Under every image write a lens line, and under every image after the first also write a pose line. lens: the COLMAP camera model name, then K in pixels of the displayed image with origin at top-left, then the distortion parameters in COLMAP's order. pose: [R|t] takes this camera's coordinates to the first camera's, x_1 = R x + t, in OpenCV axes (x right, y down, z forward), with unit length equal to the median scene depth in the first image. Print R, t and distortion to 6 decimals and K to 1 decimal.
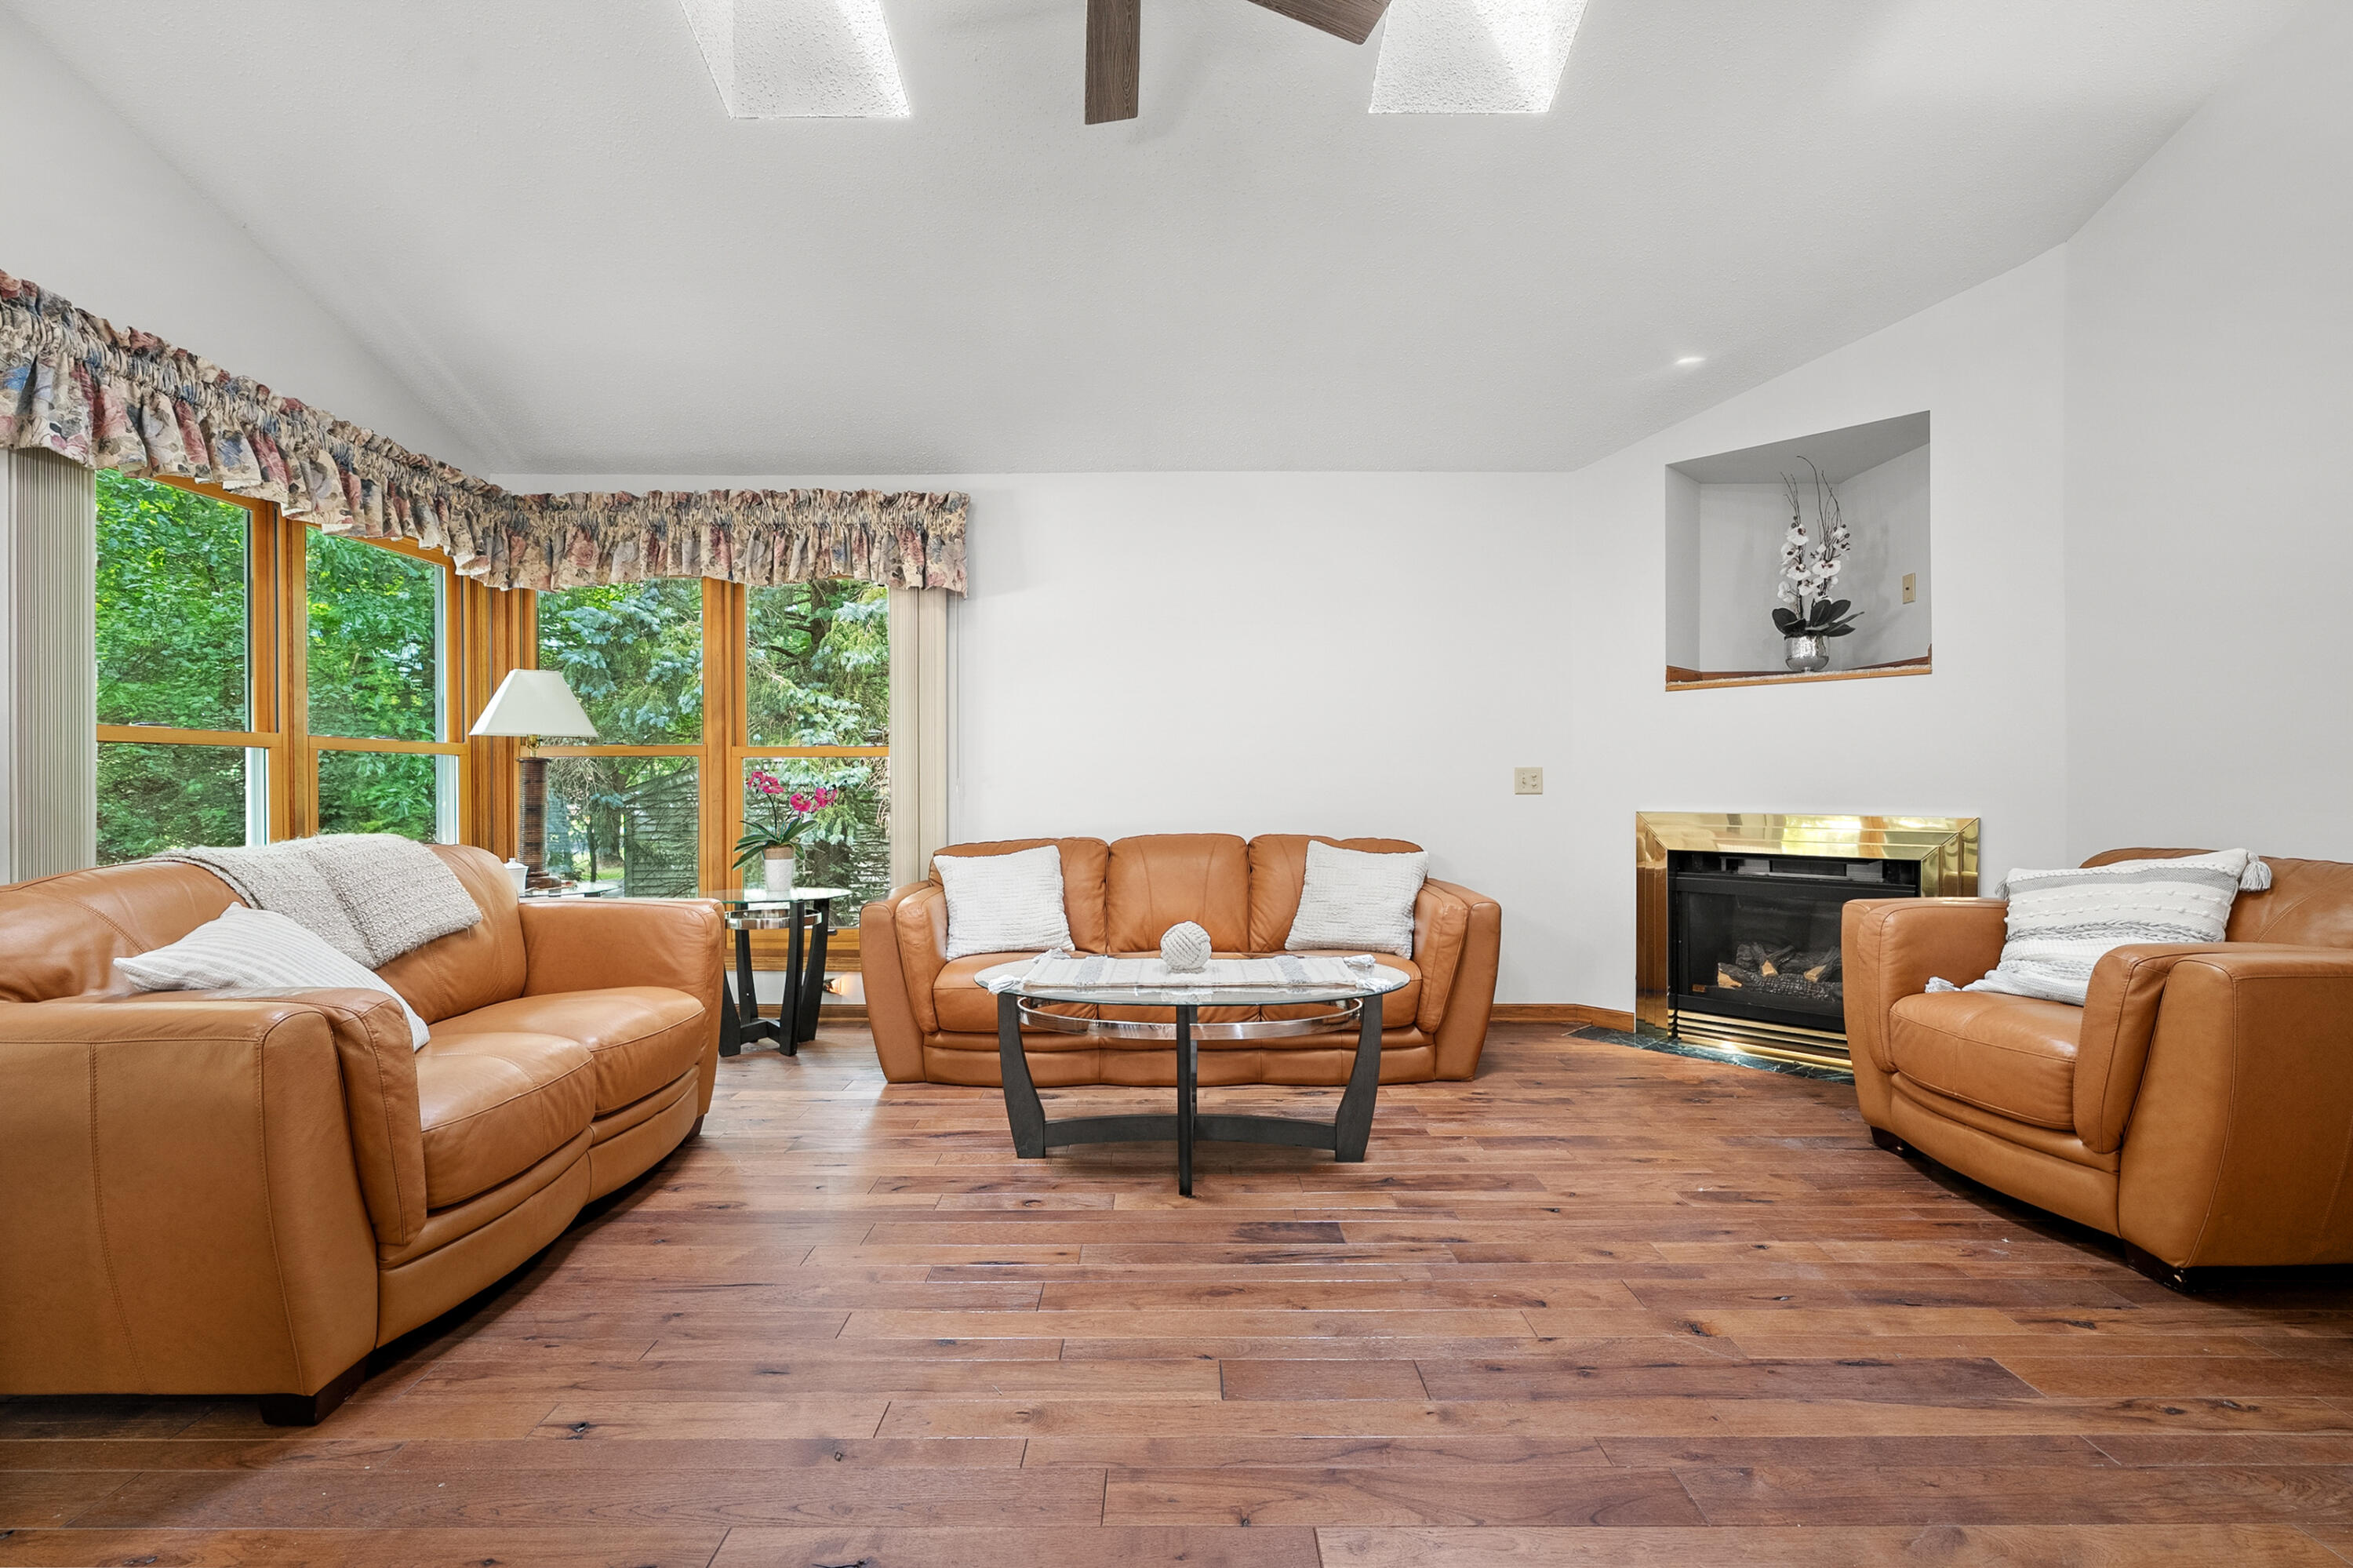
lens RADIAL K [[1065.4, 0, 1172.4], [0, 1065.4, 783.0], [0, 0, 1]] dist [-0.009324, 0.004378]
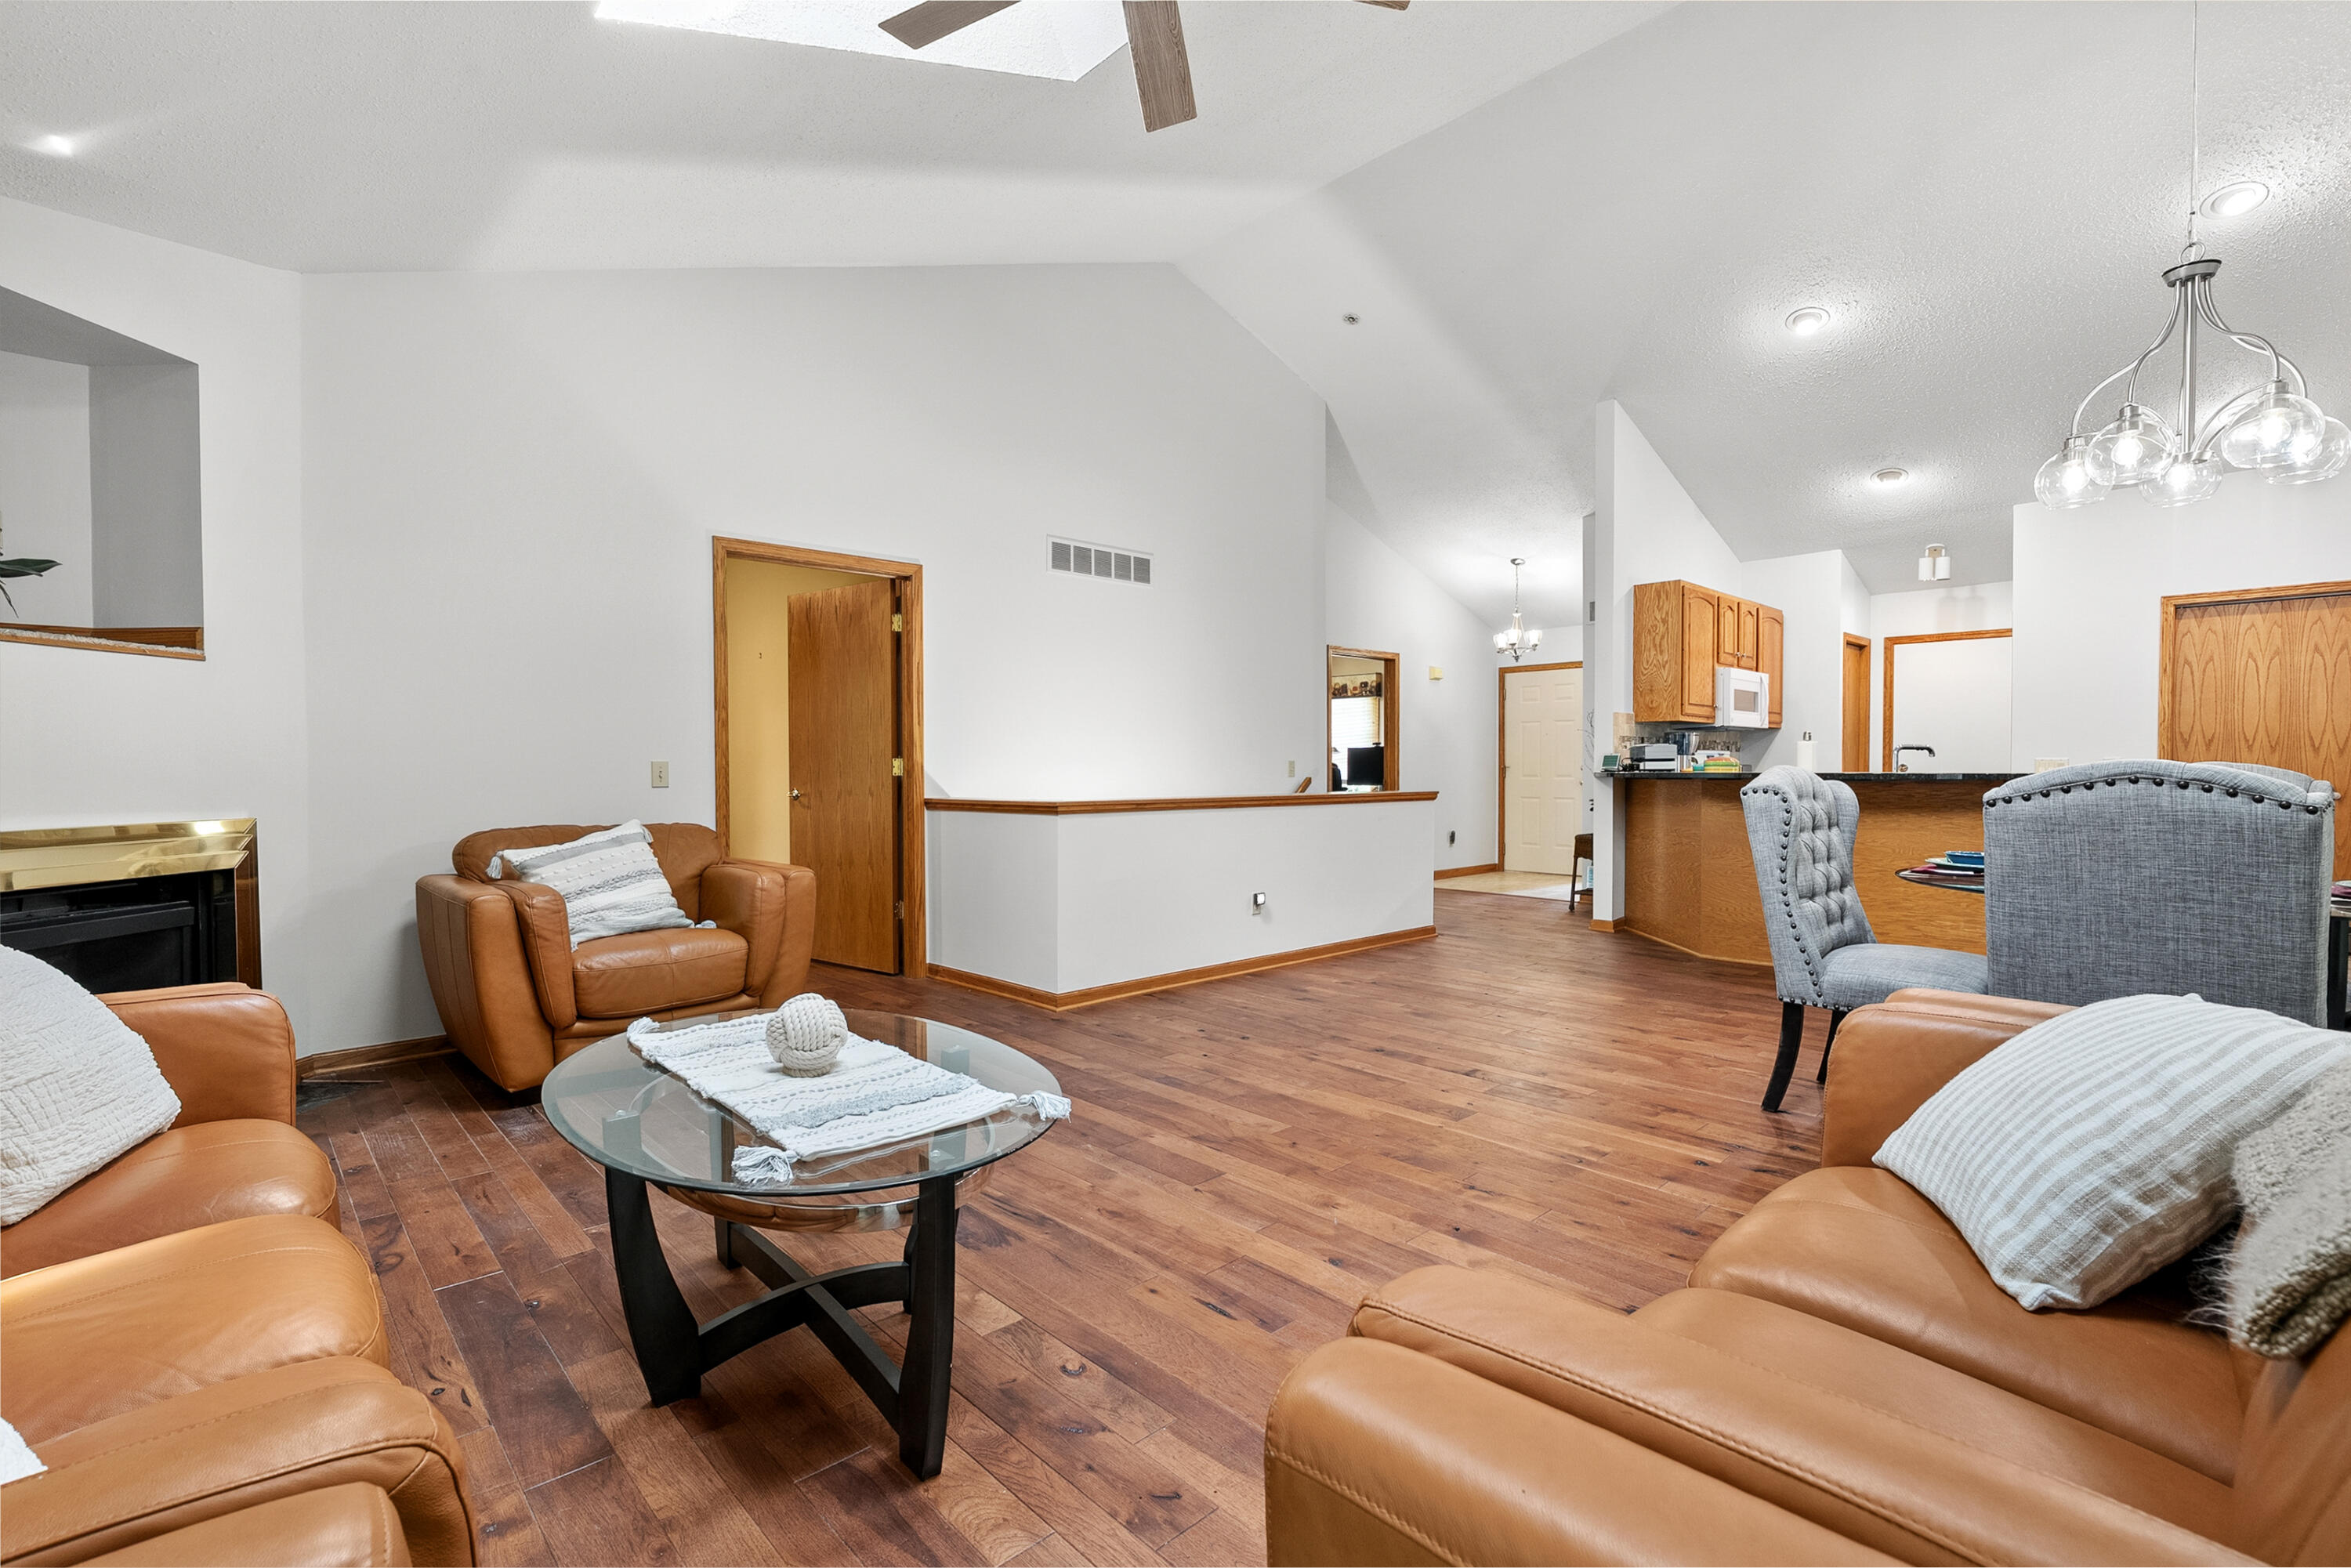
lens RADIAL K [[1064.4, 0, 1182.6], [0, 1064.4, 784.2], [0, 0, 1]] dist [-0.009324, 0.004378]
pose [[-0.687683, -0.007051, 0.725977, -0.432144], [0.007637, 0.999827, 0.016944, -0.006909], [-0.725971, 0.017196, -0.687510, 0.880533]]
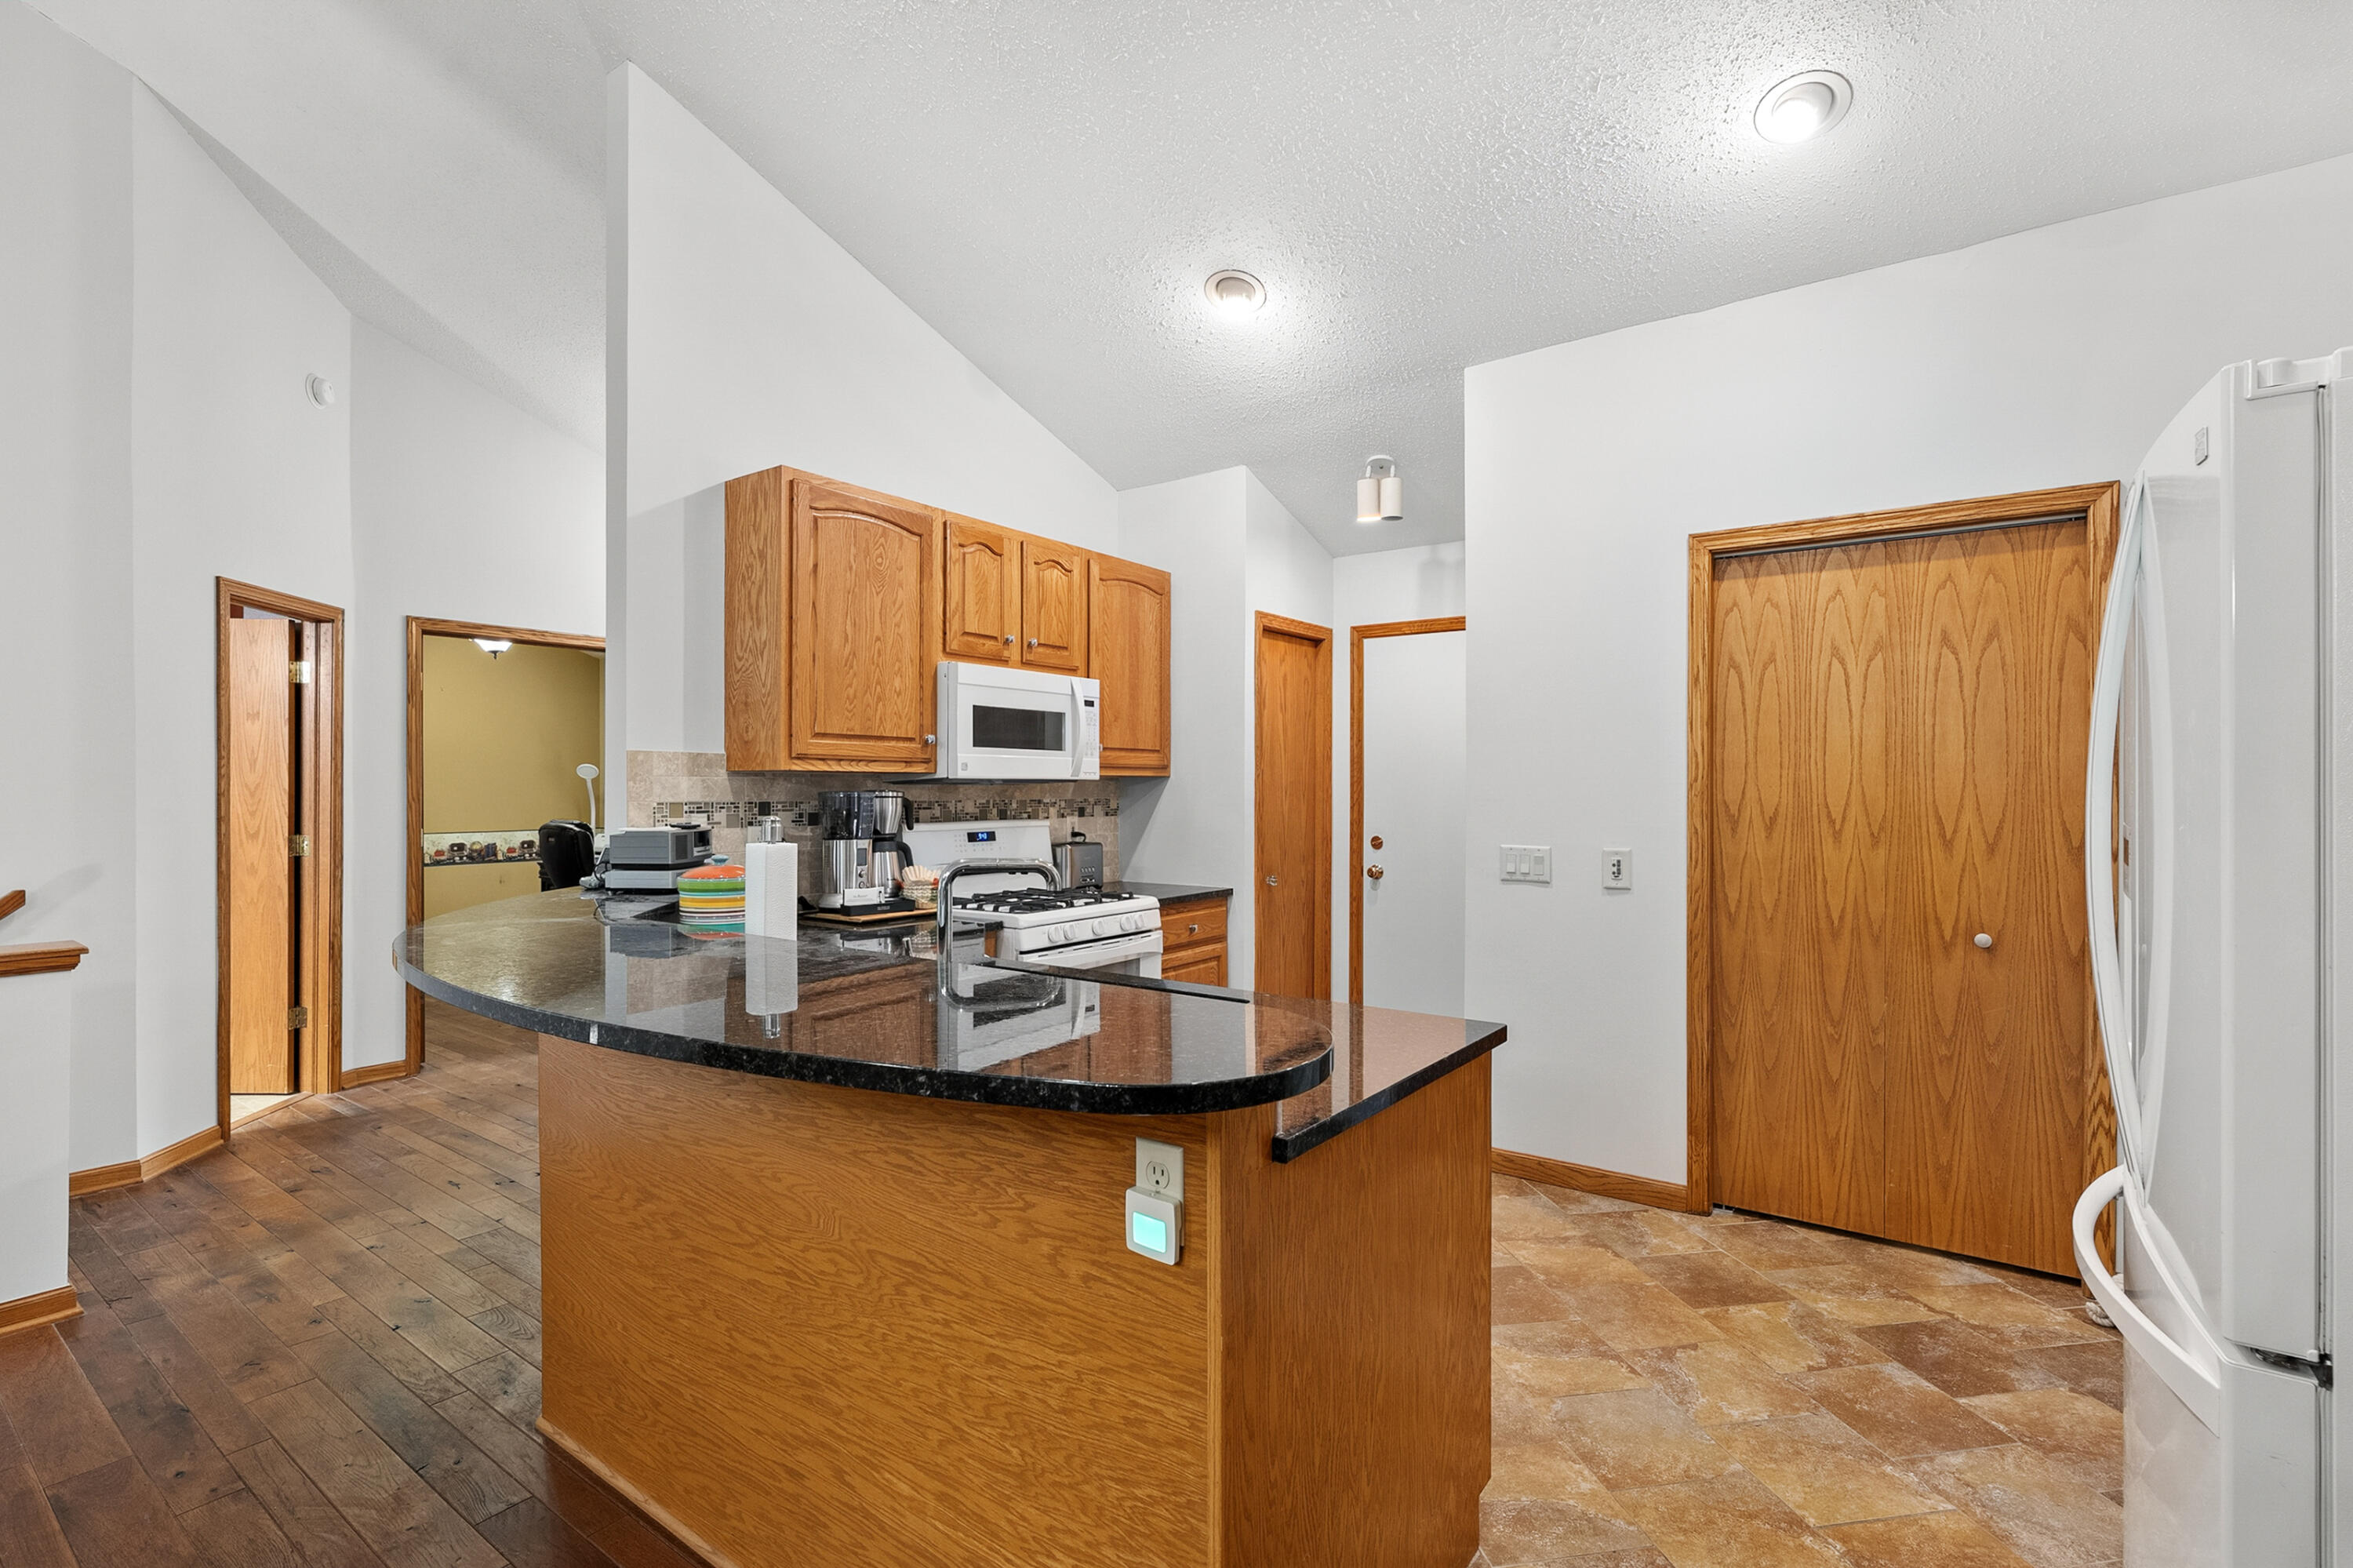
lens RADIAL K [[1065.4, 0, 1186.7], [0, 1065.4, 788.5], [0, 0, 1]] dist [-0.009324, 0.004378]
pose [[-0.814805, 0.001580, 0.579733, -0.442943], [0.005024, 0.999978, 0.004337, -0.057993], [-0.579713, 0.006446, -0.814795, -0.304006]]
